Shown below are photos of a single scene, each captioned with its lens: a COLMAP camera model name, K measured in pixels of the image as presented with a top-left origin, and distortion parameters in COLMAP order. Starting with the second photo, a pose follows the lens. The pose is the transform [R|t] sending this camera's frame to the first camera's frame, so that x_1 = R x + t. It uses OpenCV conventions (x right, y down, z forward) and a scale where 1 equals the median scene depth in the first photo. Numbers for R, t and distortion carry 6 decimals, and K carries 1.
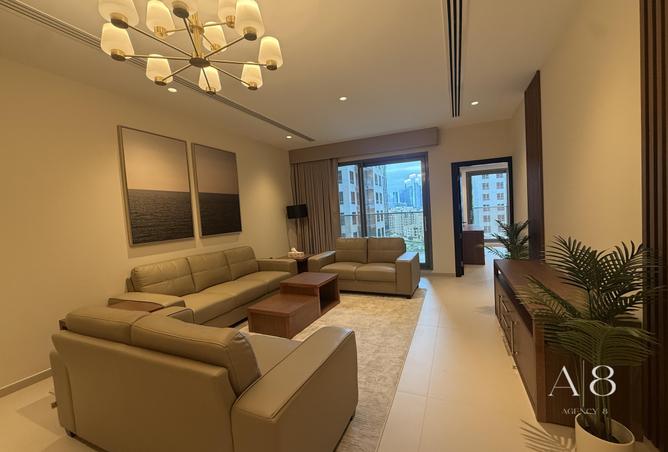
lens RADIAL K [[285.9, 0, 334.0], [0, 285.9, 226.0], [0, 0, 1]] dist [0.001199, 0.000152]
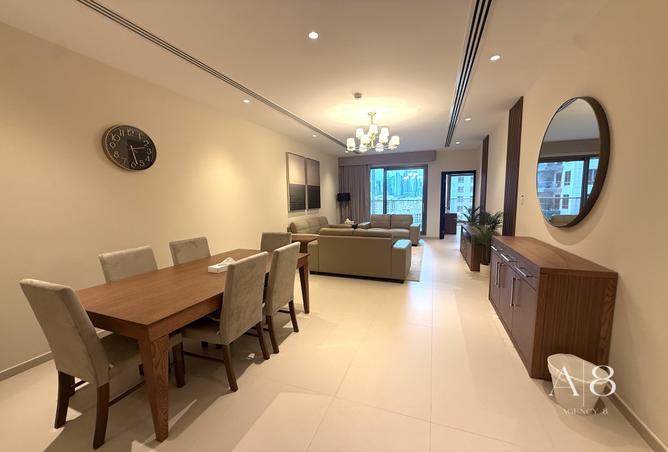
lens RADIAL K [[267.8, 0, 330.2], [0, 267.8, 231.5], [0, 0, 1]] dist [0.000047, 0.000103]
pose [[0.998500, 0.032723, 0.043901, -0.304916], [-0.036006, 0.996443, 0.076196, 0.033850], [-0.041252, -0.077663, 0.996126, -0.576321]]
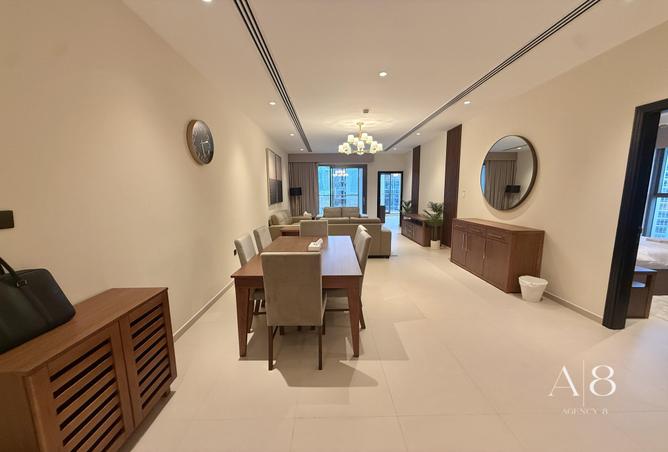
lens RADIAL K [[267.8, 0, 330.2], [0, 267.8, 231.5], [0, 0, 1]] dist [0.000047, 0.000103]
pose [[0.915083, -0.012858, 0.403061, -0.679727], [-0.022286, 0.996352, 0.082380, 0.058000], [-0.402650, -0.084367, 0.911458, -0.650547]]
